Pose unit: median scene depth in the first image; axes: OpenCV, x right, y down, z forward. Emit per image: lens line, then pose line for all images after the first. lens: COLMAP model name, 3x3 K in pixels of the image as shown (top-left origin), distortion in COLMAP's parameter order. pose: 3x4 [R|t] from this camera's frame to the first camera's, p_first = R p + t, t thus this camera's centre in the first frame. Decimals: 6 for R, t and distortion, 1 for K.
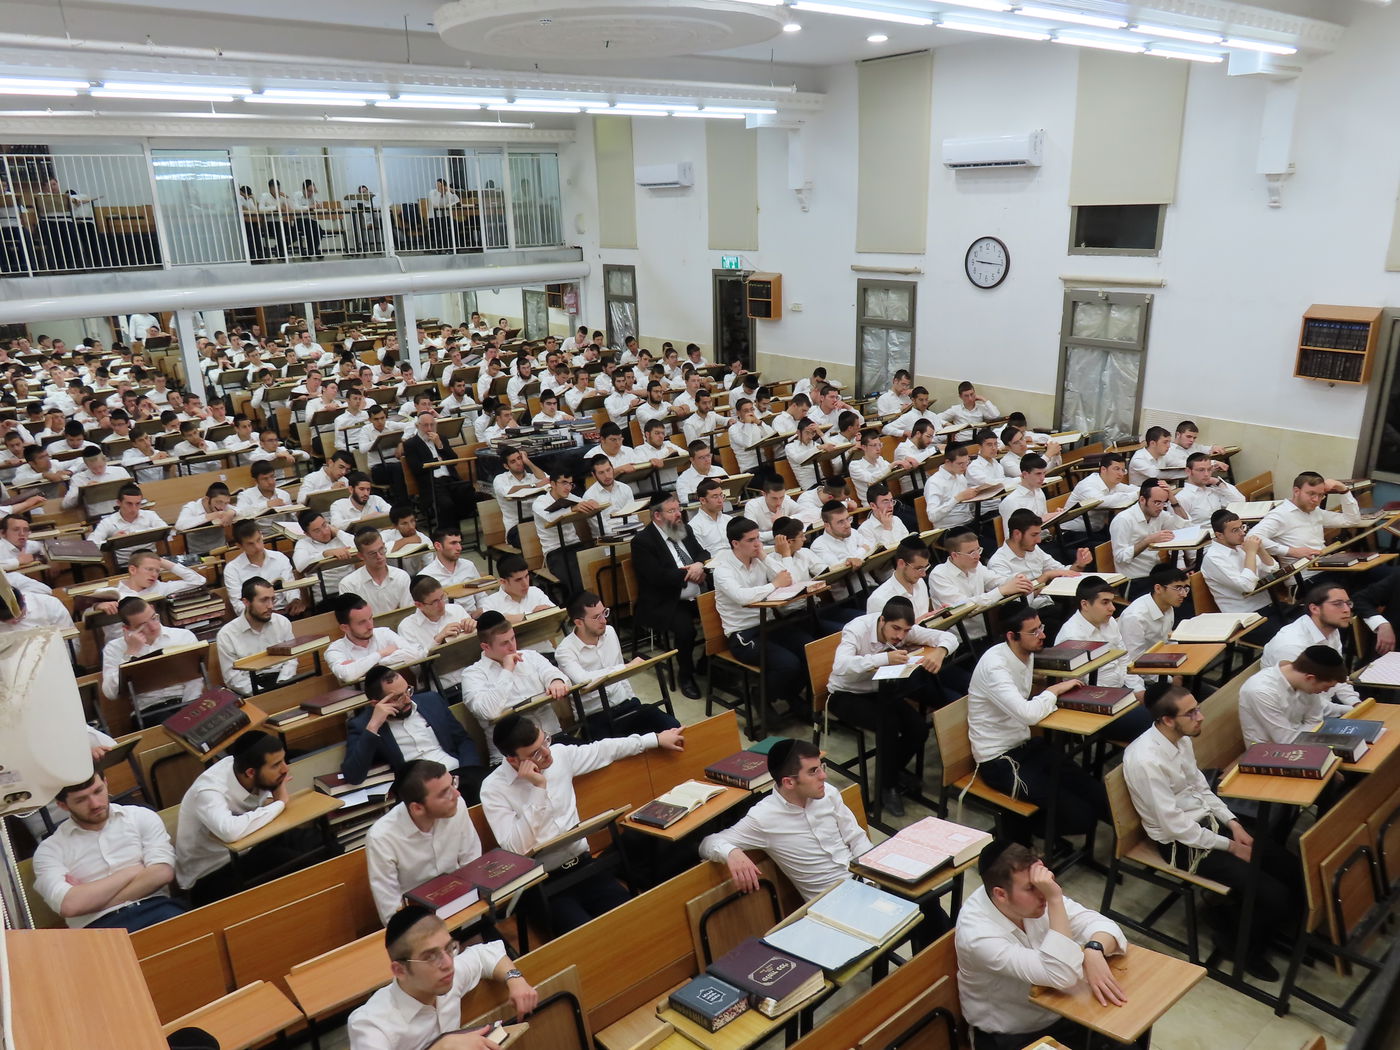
lens RADIAL K [[988.2, 0, 703.1], [0, 988.2, 527.8], [0, 0, 1]] dist [-0.011417, 0.003250]
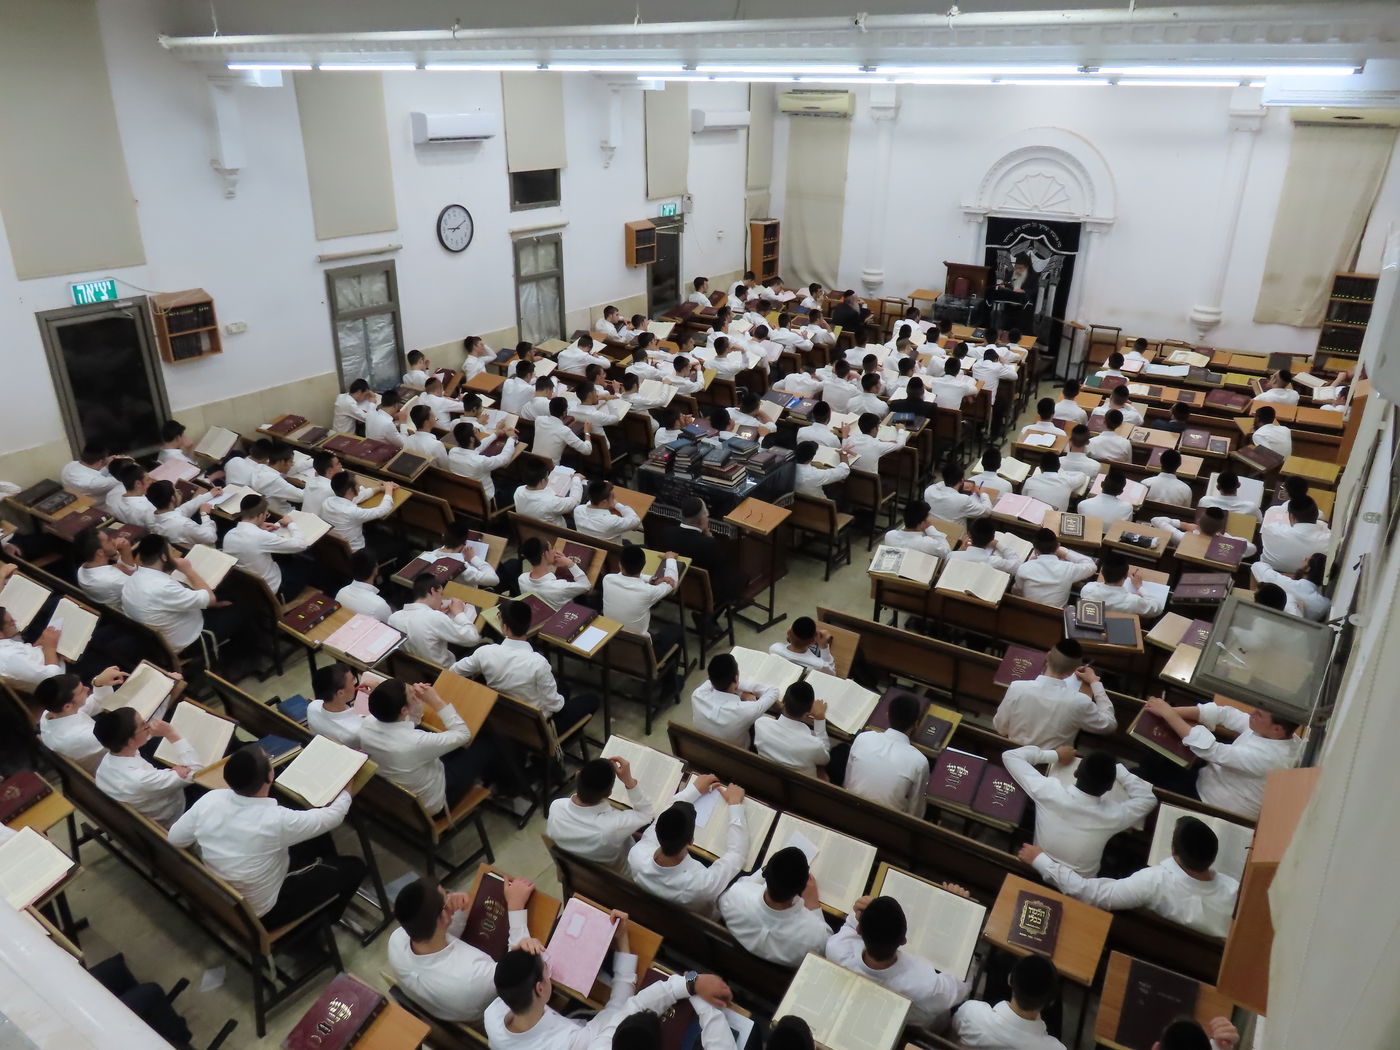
lens RADIAL K [[988.2, 0, 699.5], [0, 988.2, 520.6], [0, 0, 1]] dist [-0.011417, 0.003250]
pose [[-0.305300, -0.361232, 0.881081, -1.333436], [0.290380, 0.845872, 0.447415, -0.616923], [-0.906902, 0.392444, -0.153350, 1.594724]]
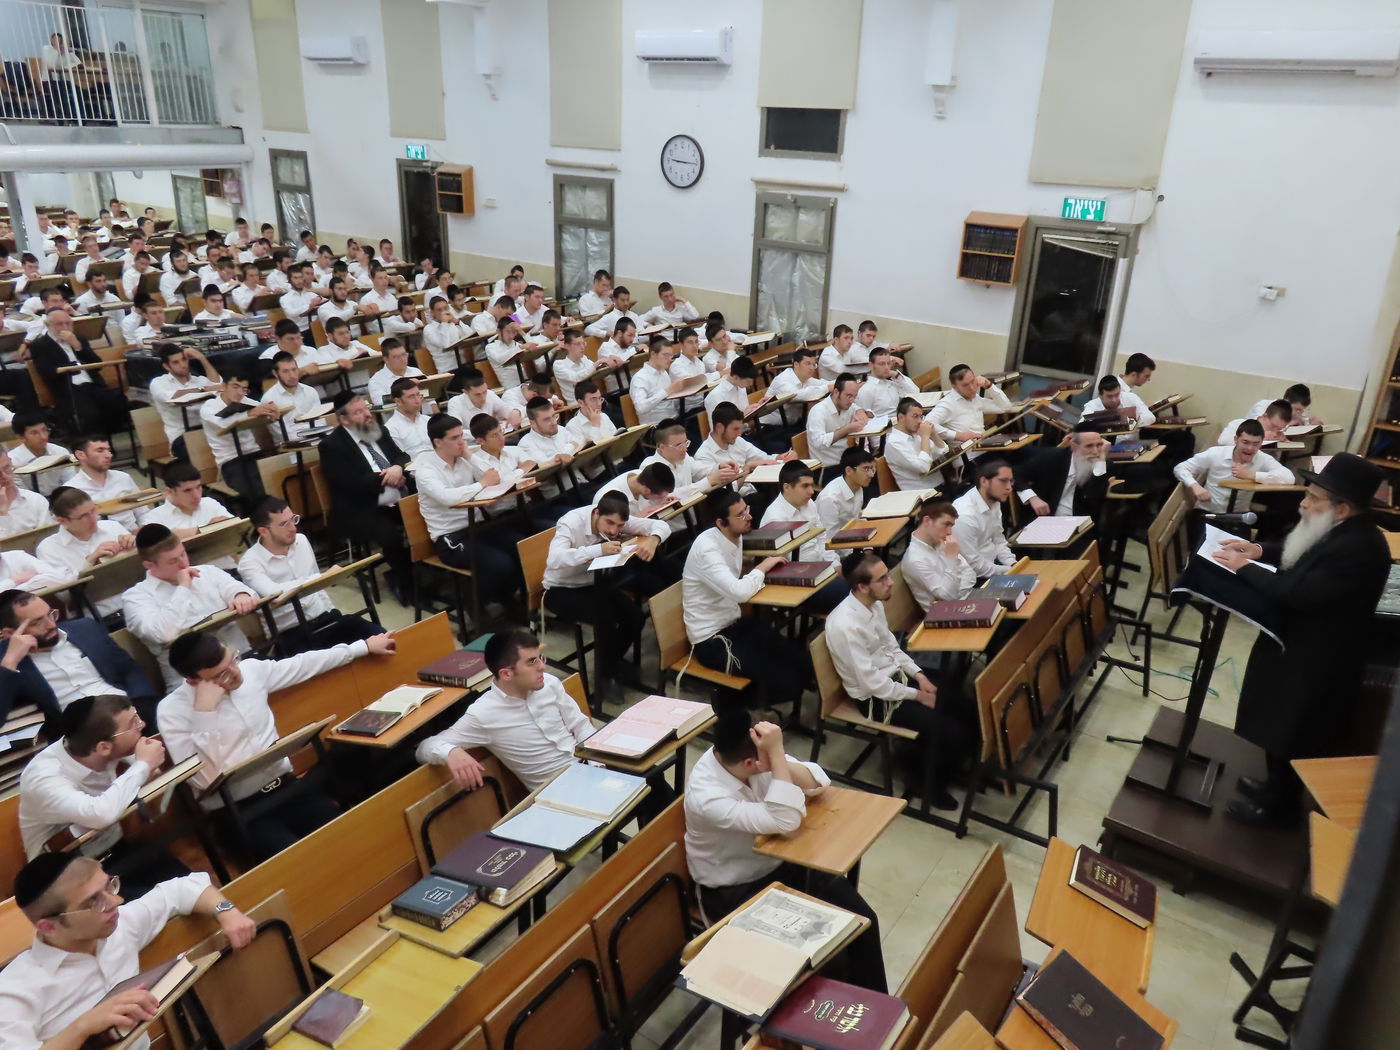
lens RADIAL K [[988.2, 0, 698.7], [0, 988.2, 525.9], [0, 0, 1]] dist [-0.011417, 0.003250]
pose [[0.957247, -0.054703, 0.284053, -0.000783], [0.030857, 0.995664, 0.087759, 0.017966], [-0.287622, -0.075242, 0.954784, 0.018836]]
